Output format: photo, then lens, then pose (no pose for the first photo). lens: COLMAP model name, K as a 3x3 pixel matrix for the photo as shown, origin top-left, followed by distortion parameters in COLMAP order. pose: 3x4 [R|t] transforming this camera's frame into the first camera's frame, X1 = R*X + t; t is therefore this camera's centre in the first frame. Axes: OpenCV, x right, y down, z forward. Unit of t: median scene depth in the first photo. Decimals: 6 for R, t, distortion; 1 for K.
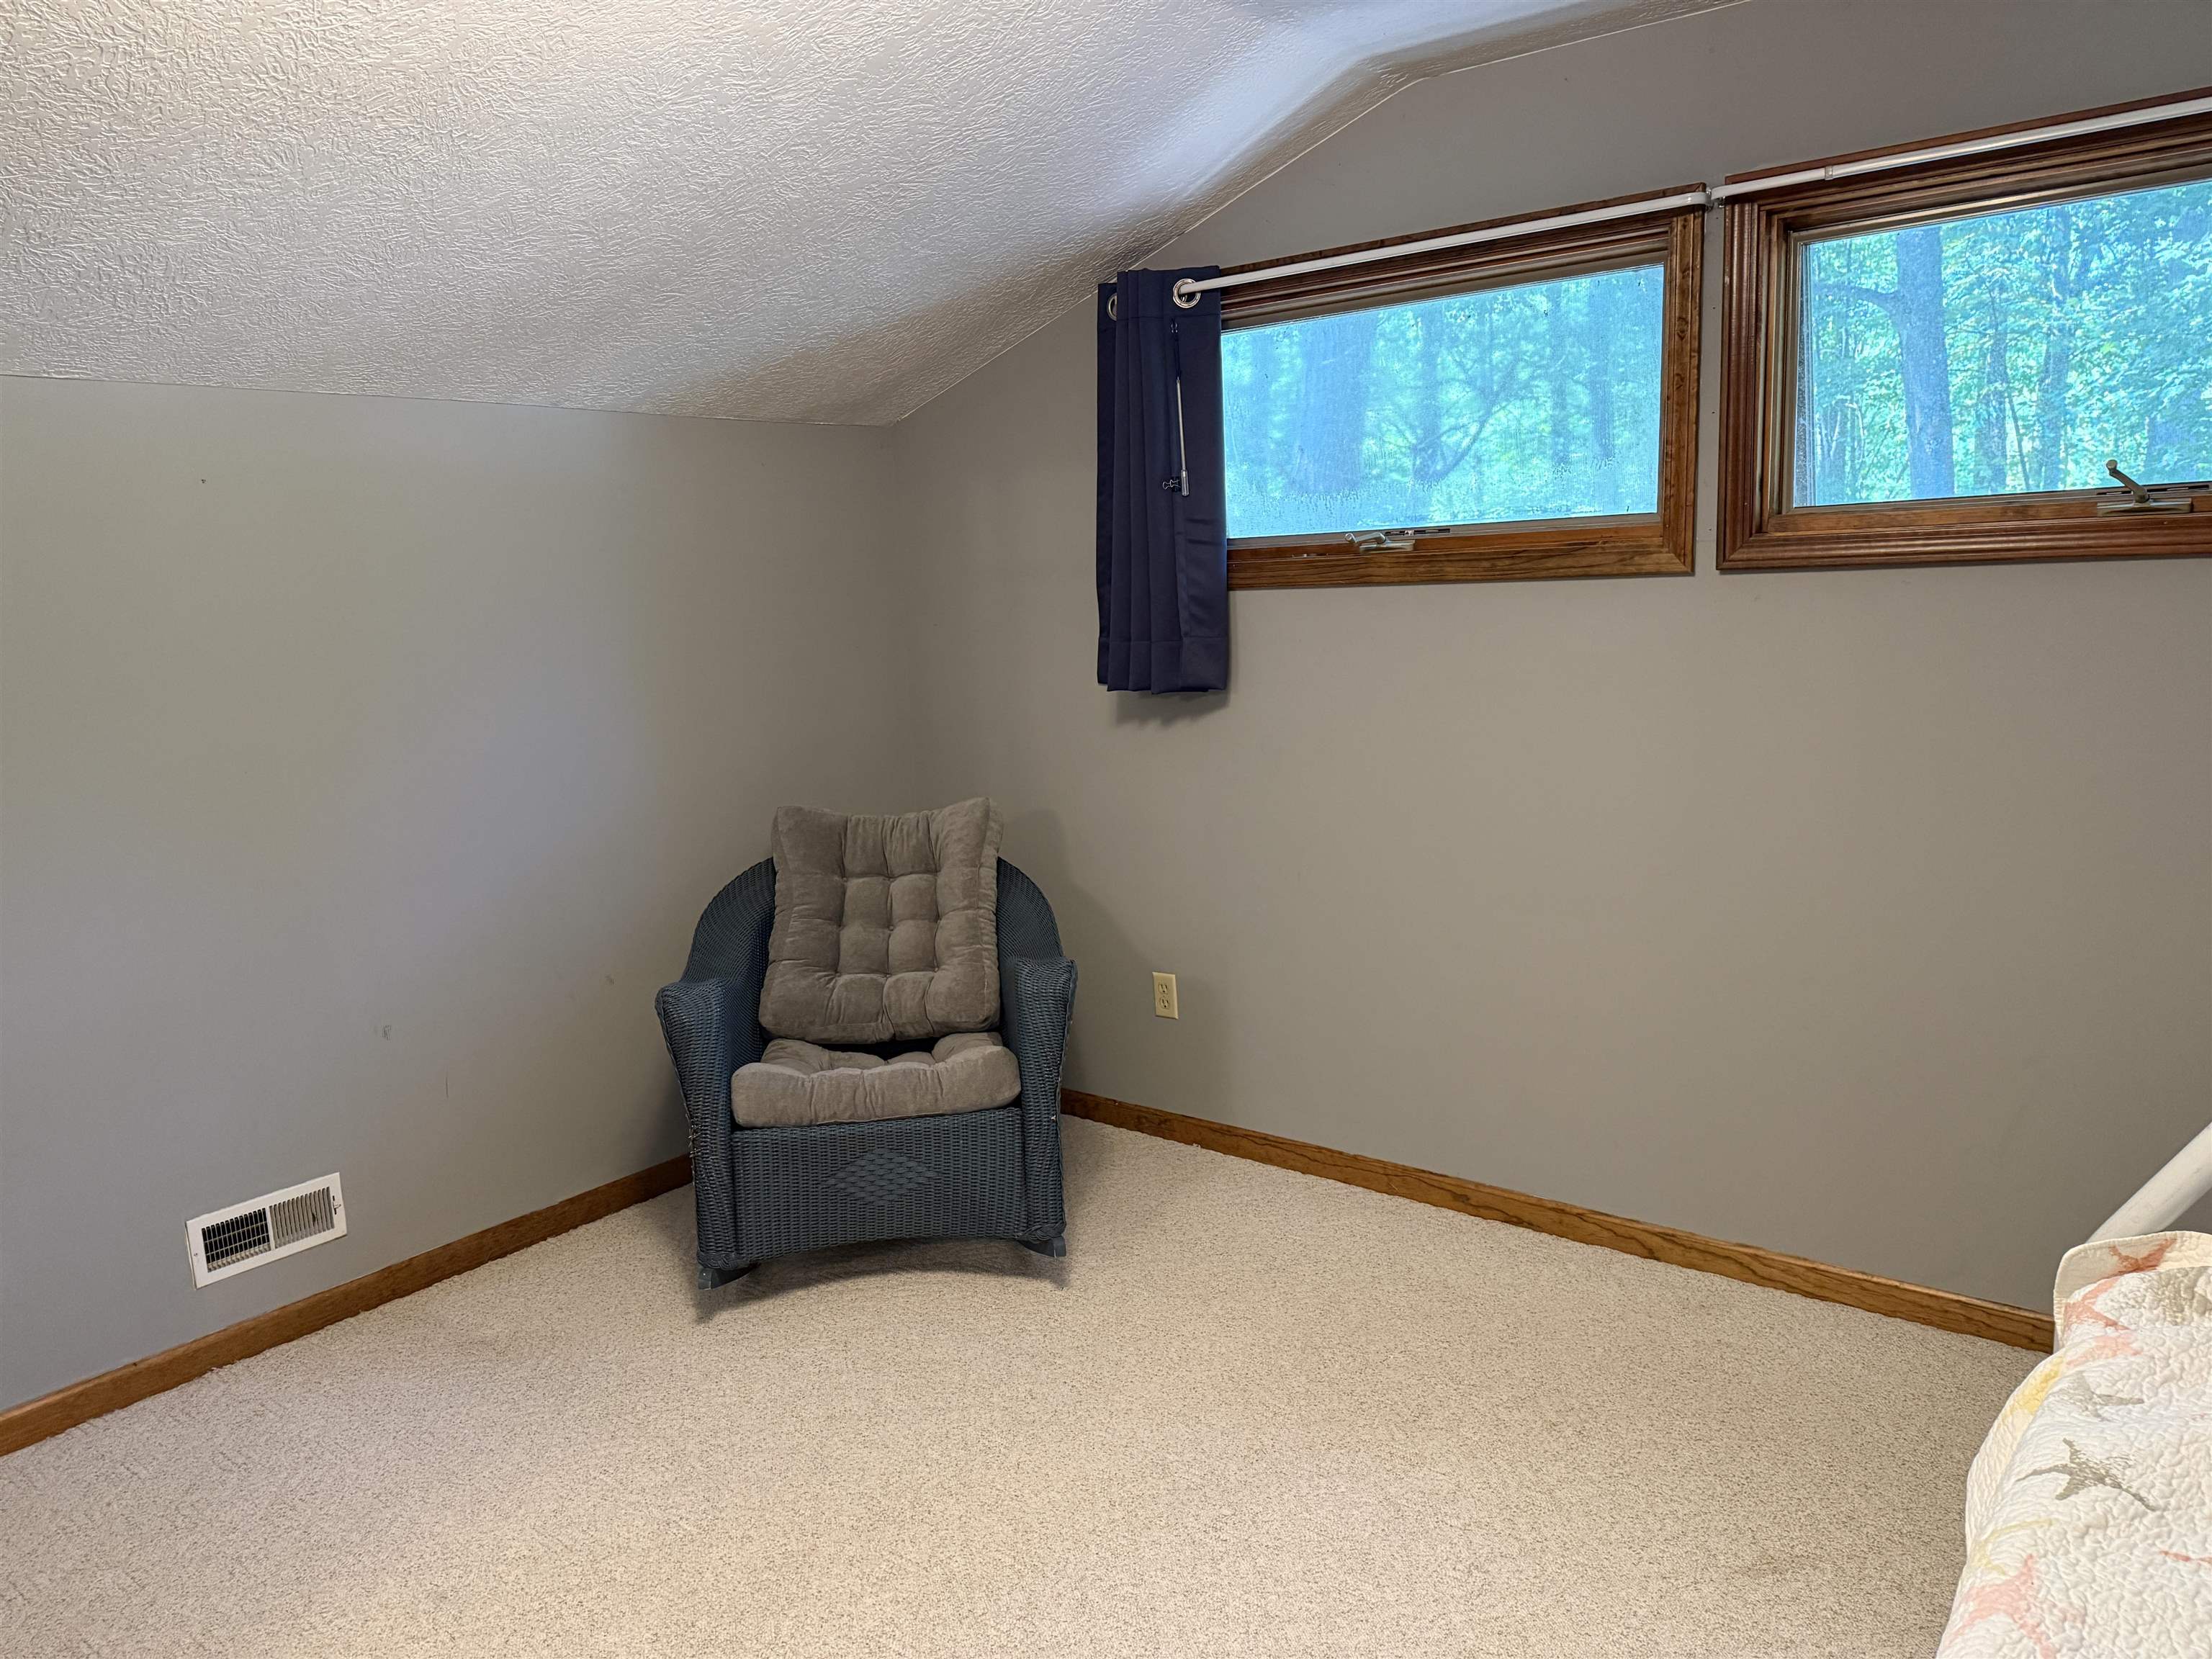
lens RADIAL K [[1532.8, 0, 1106.0], [0, 1532.8, 829.5], [0, 0, 1]] dist [0.166250, -0.217983]
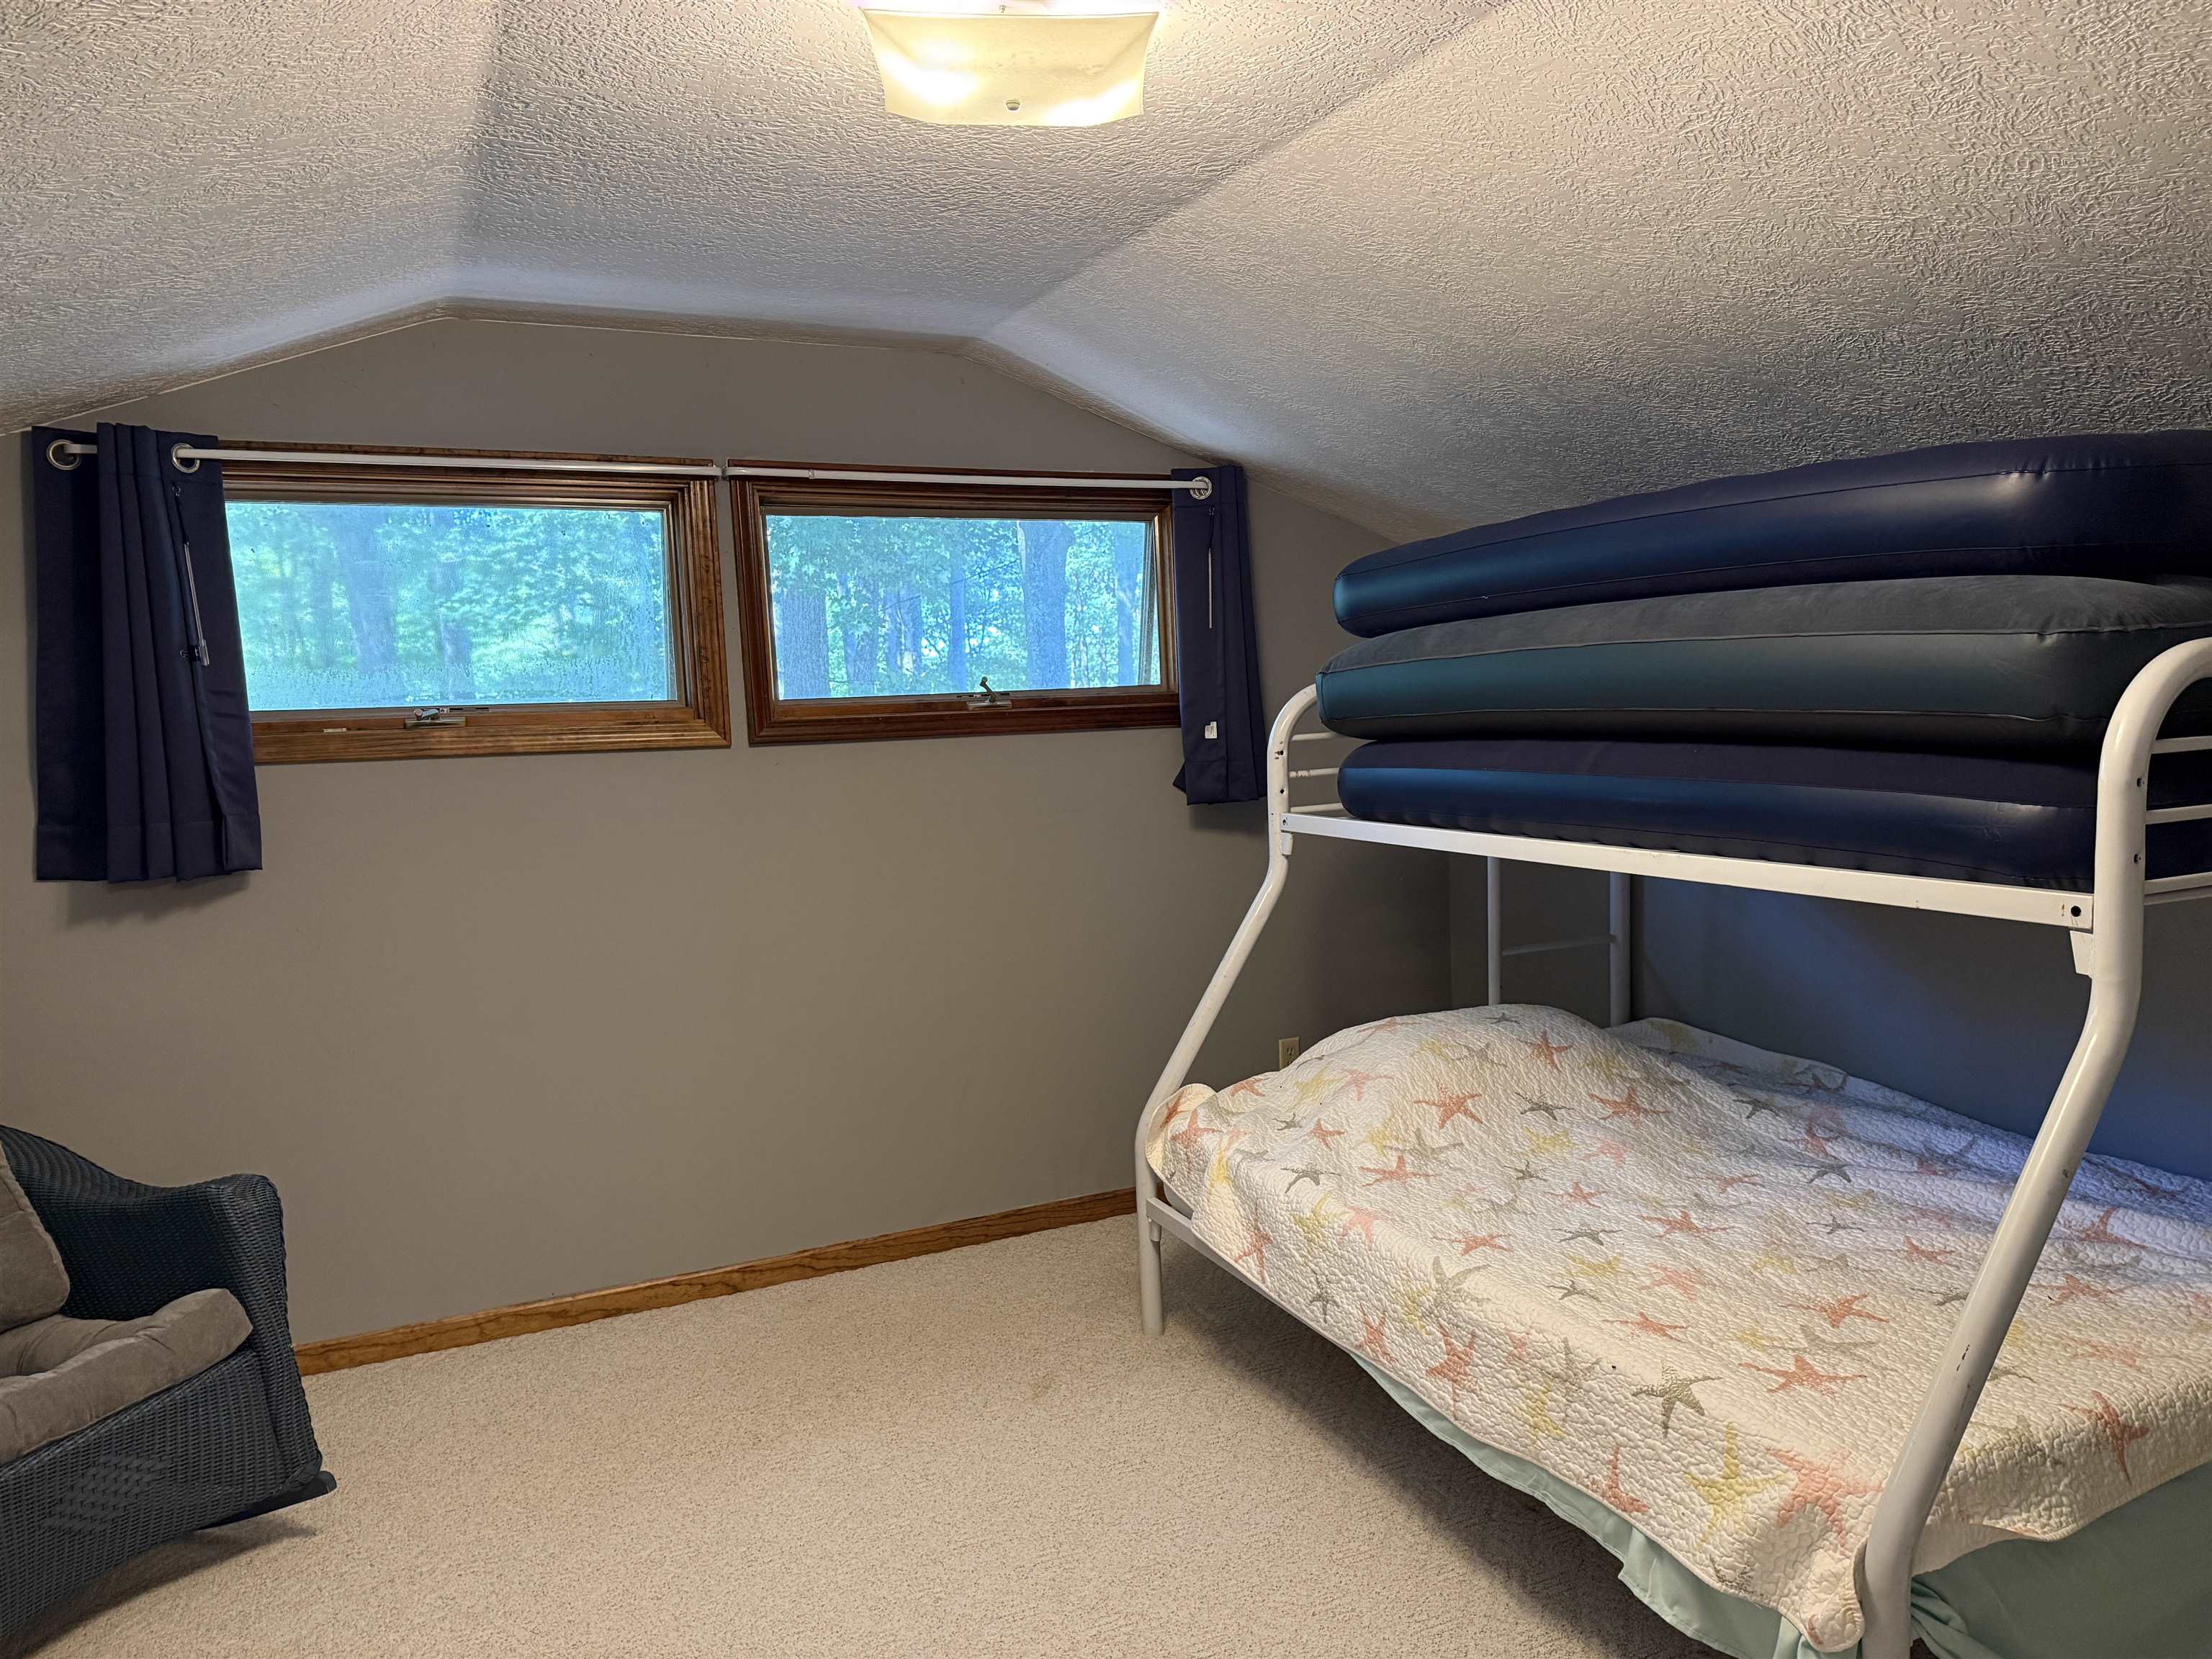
lens RADIAL K [[1552.6, 0, 1106.0], [0, 1552.6, 829.5], [0, 0, 1]] dist [0.003920, -0.000471]
pose [[0.458601, -0.052085, 0.887115, -0.549331], [0.159477, 0.986898, -0.024499, -0.010455], [-0.874215, 0.152710, 0.460899, 0.114714]]
